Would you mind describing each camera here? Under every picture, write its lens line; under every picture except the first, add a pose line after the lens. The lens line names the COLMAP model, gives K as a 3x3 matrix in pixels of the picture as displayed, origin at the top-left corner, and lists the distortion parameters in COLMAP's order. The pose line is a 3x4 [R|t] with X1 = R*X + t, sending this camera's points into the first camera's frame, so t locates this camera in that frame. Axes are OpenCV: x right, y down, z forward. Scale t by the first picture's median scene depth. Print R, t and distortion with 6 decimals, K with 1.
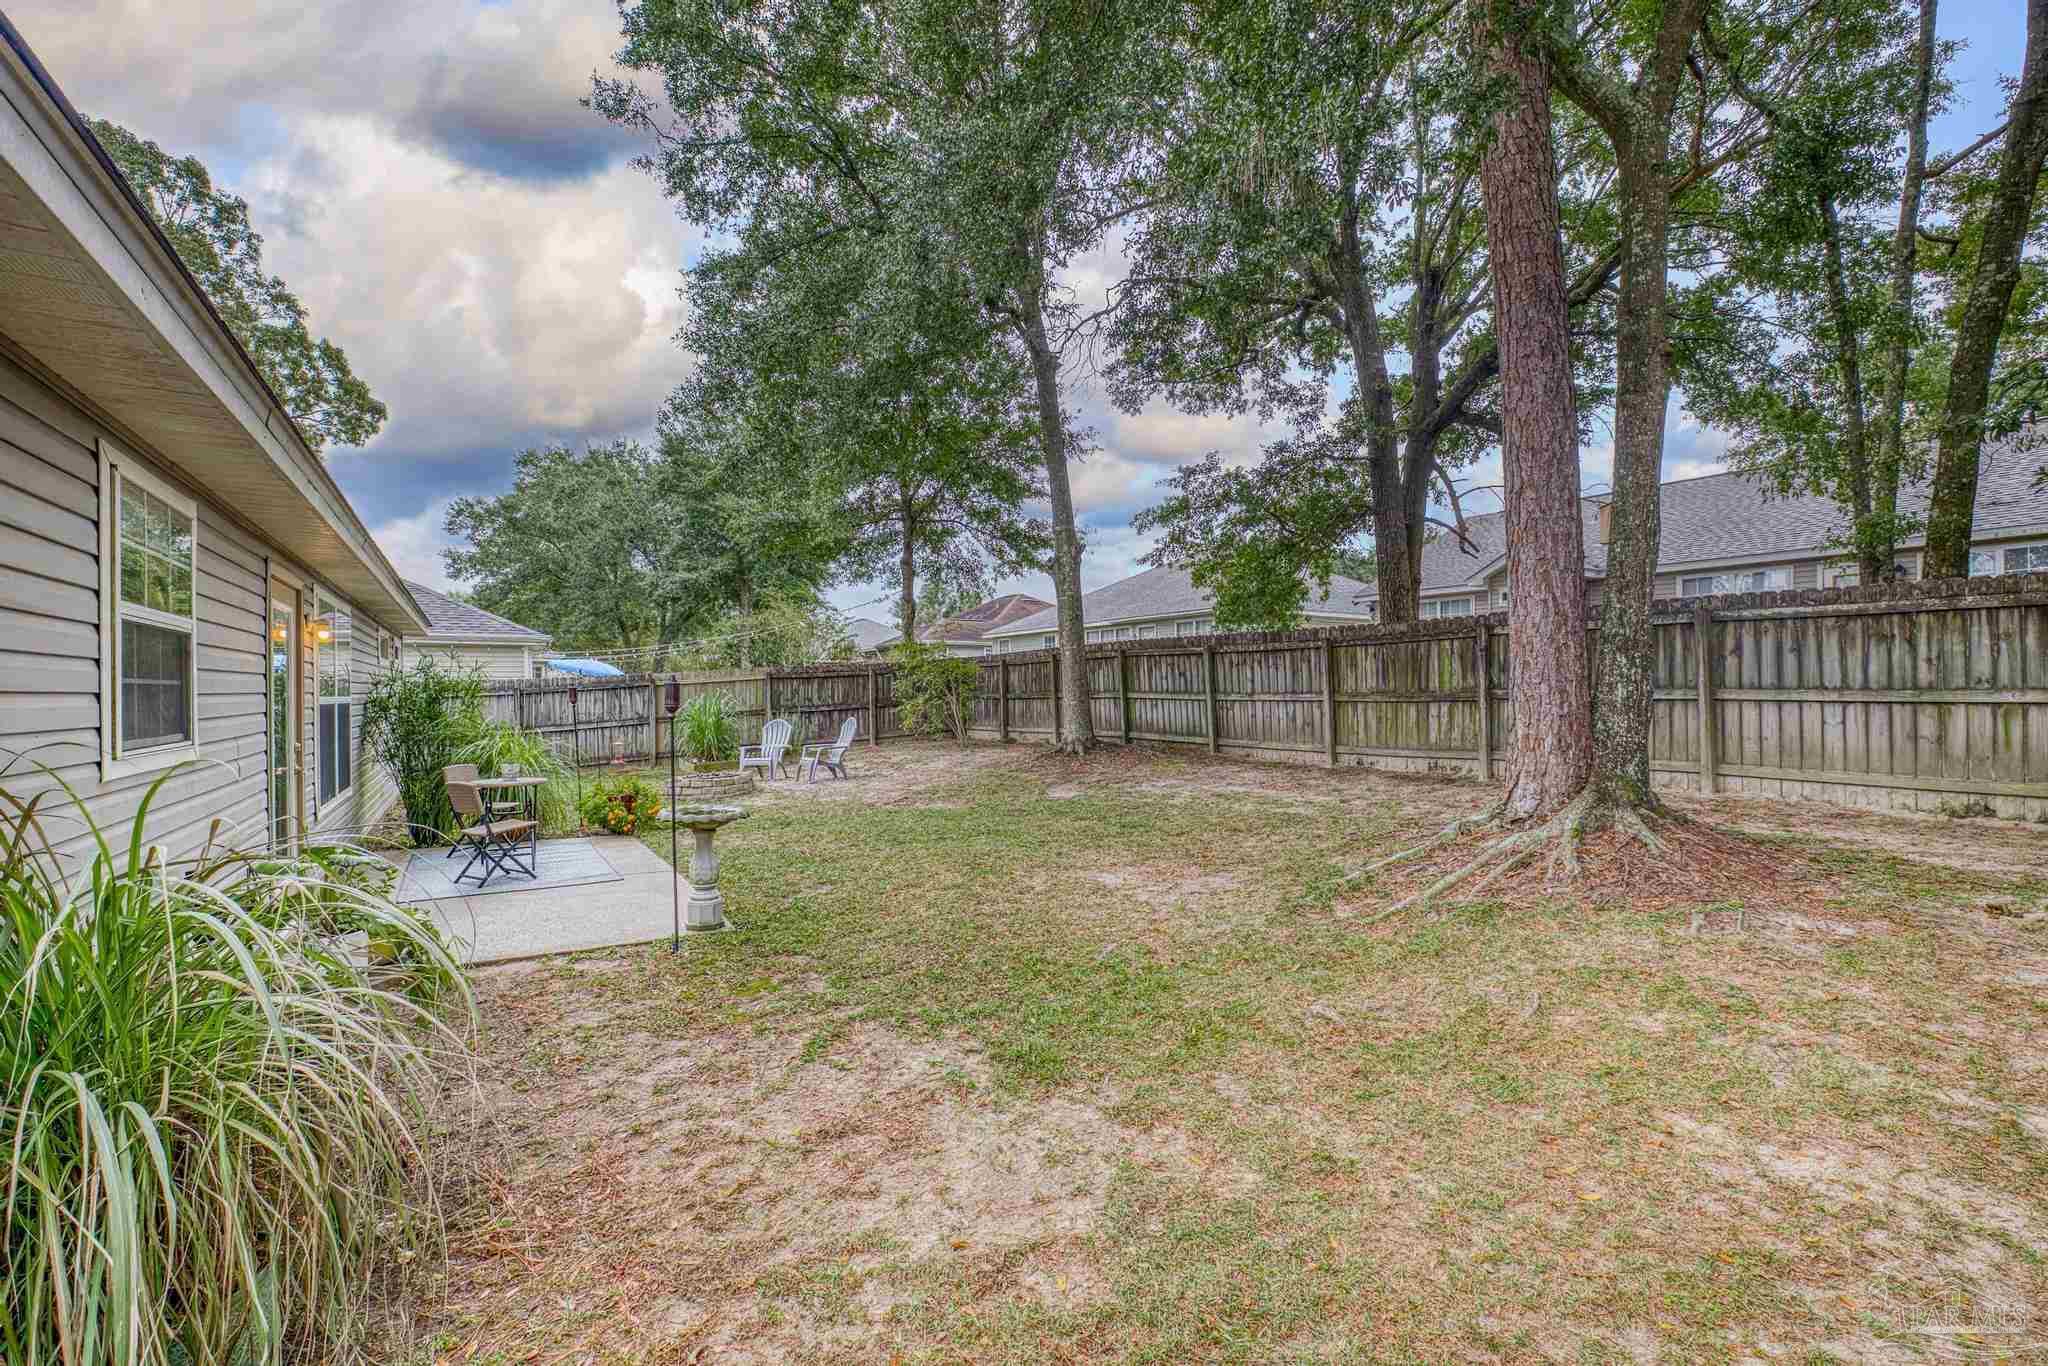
lens RADIAL K [[887.6, 0, 1024.1], [0, 887.6, 698.9], [0, 0, 1]] dist [-0.048924, 0.020958]
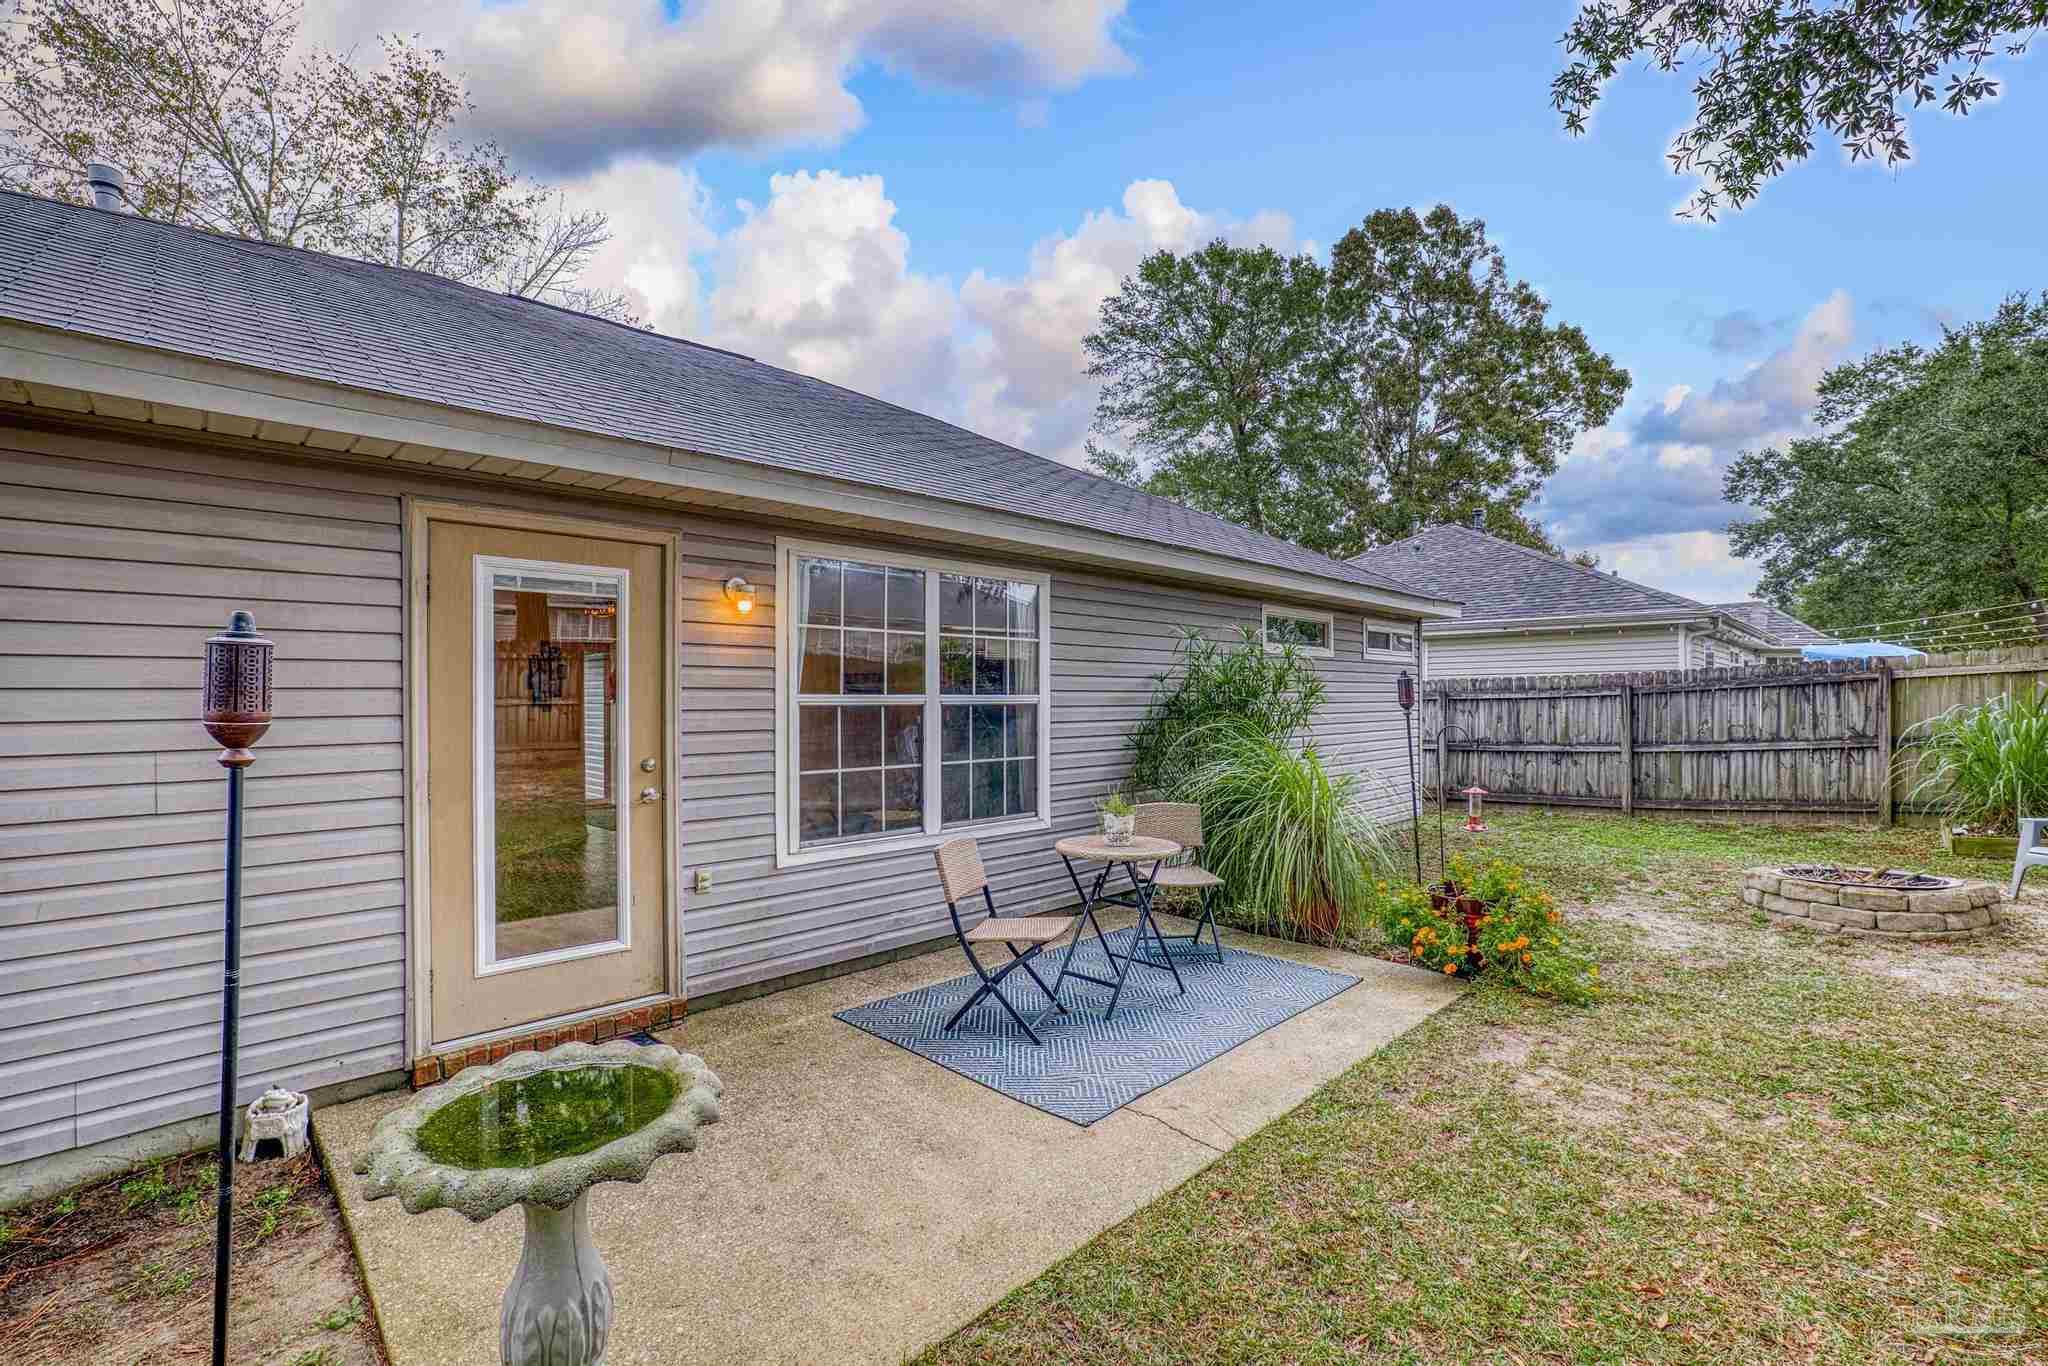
lens RADIAL K [[882.5, 0, 1029.9], [0, 882.5, 702.1], [0, 0, 1]] dist [-0.046992, 0.020644]
pose [[0.228567, 0.004446, -0.973518, -0.027570], [-0.004078, 0.999985, 0.003609, -0.000137], [0.973520, 0.003145, 0.228582, 0.422991]]
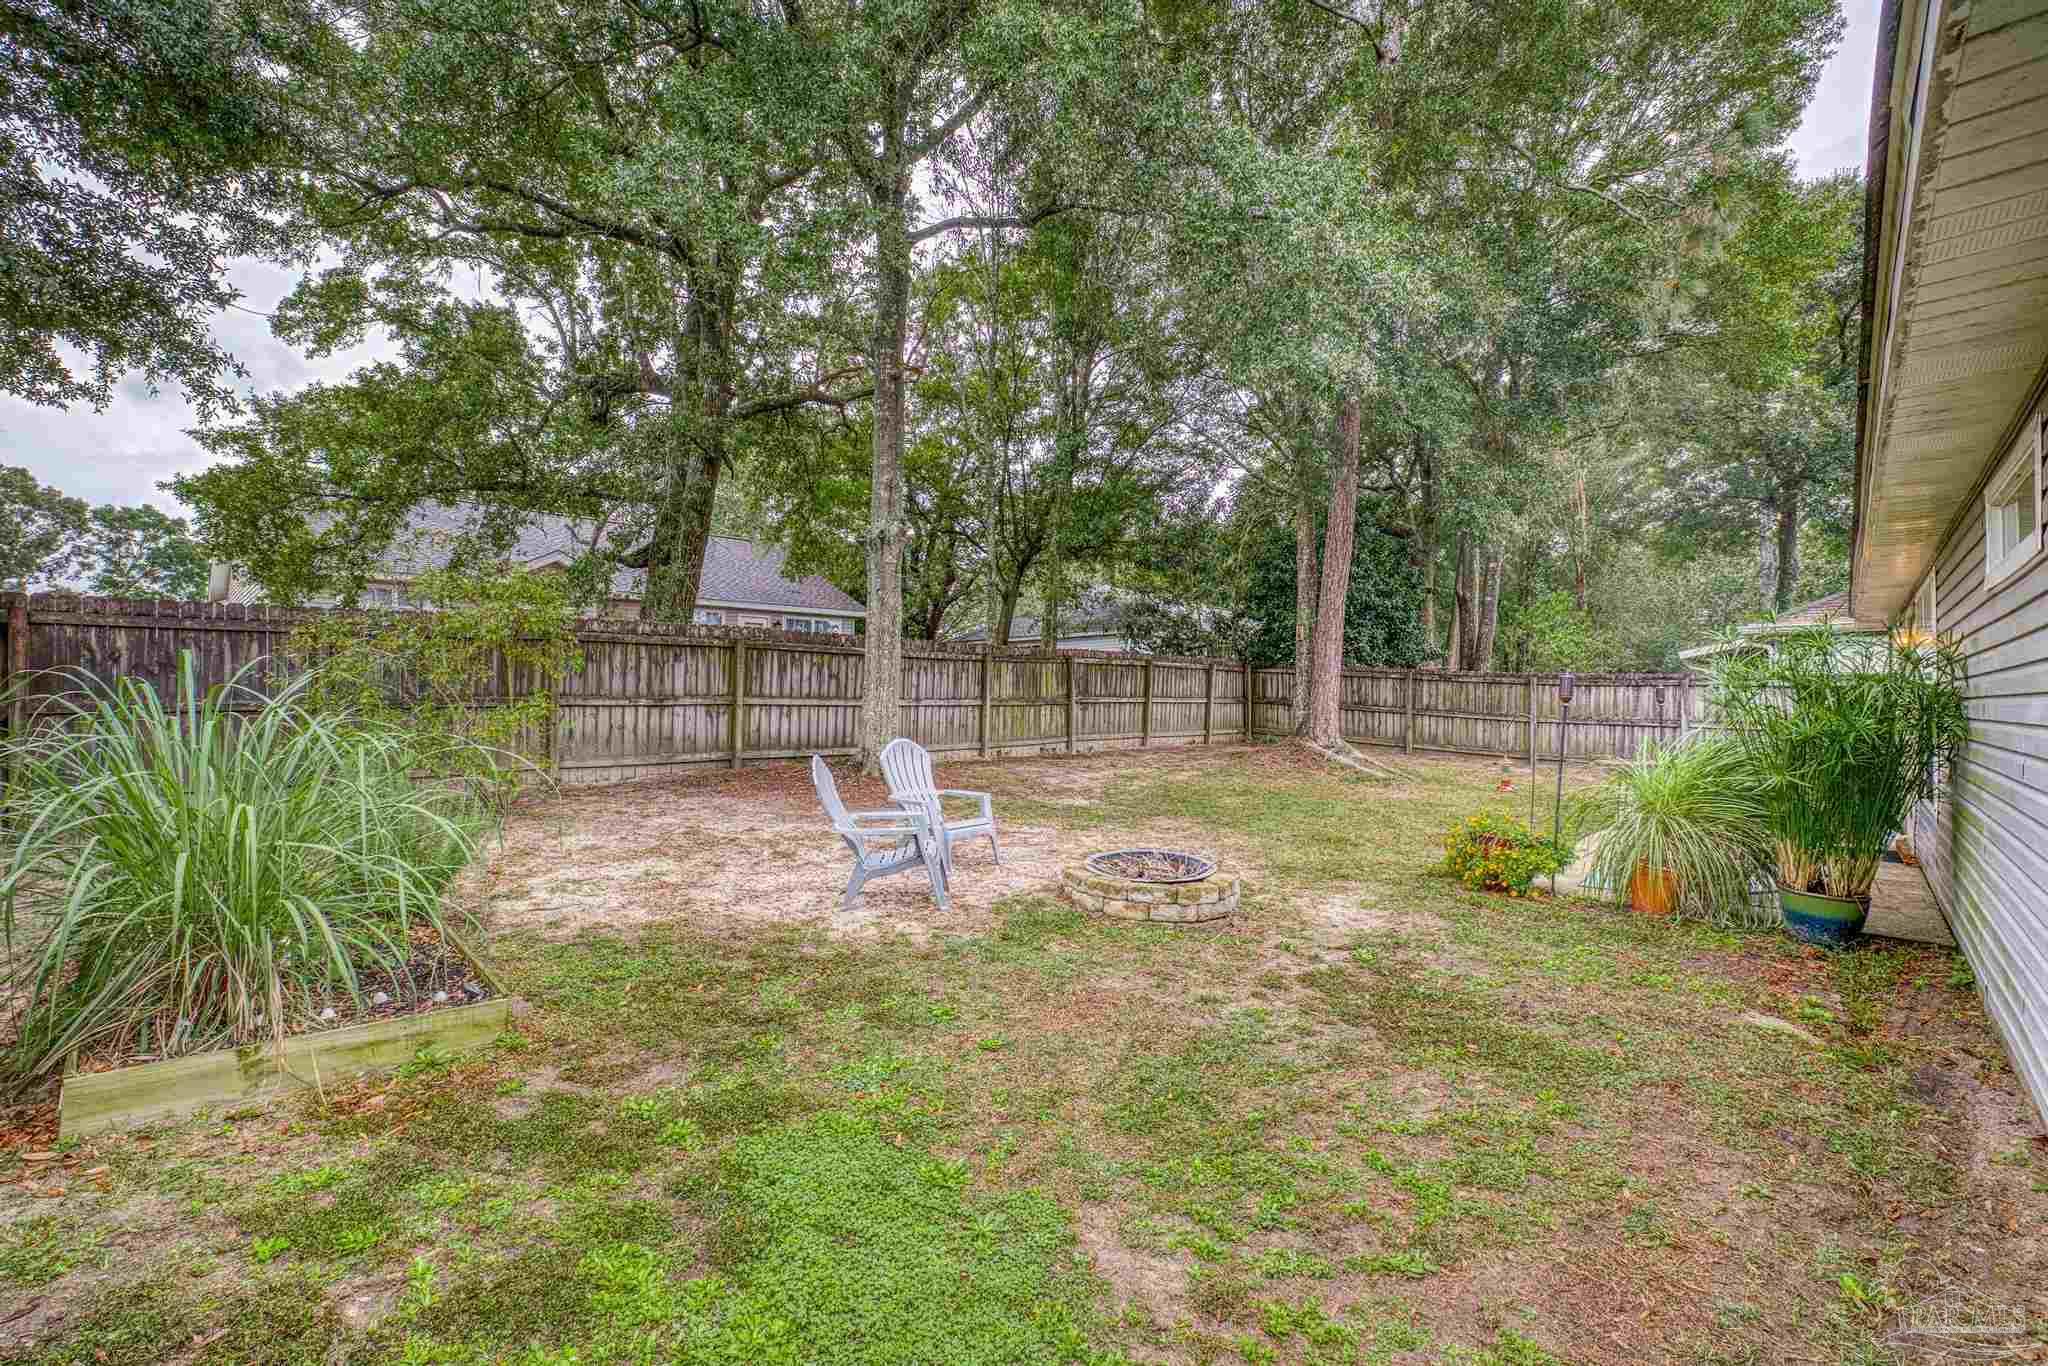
lens RADIAL K [[887.6, 0, 1024.1], [0, 887.6, 698.9], [0, 0, 1]] dist [-0.048924, 0.020958]
pose [[-0.249154, 0.008747, 0.968424, -0.682382], [0.011710, 0.999913, -0.006019, 0.001141], [-0.968393, 0.009840, -0.249234, 1.010889]]
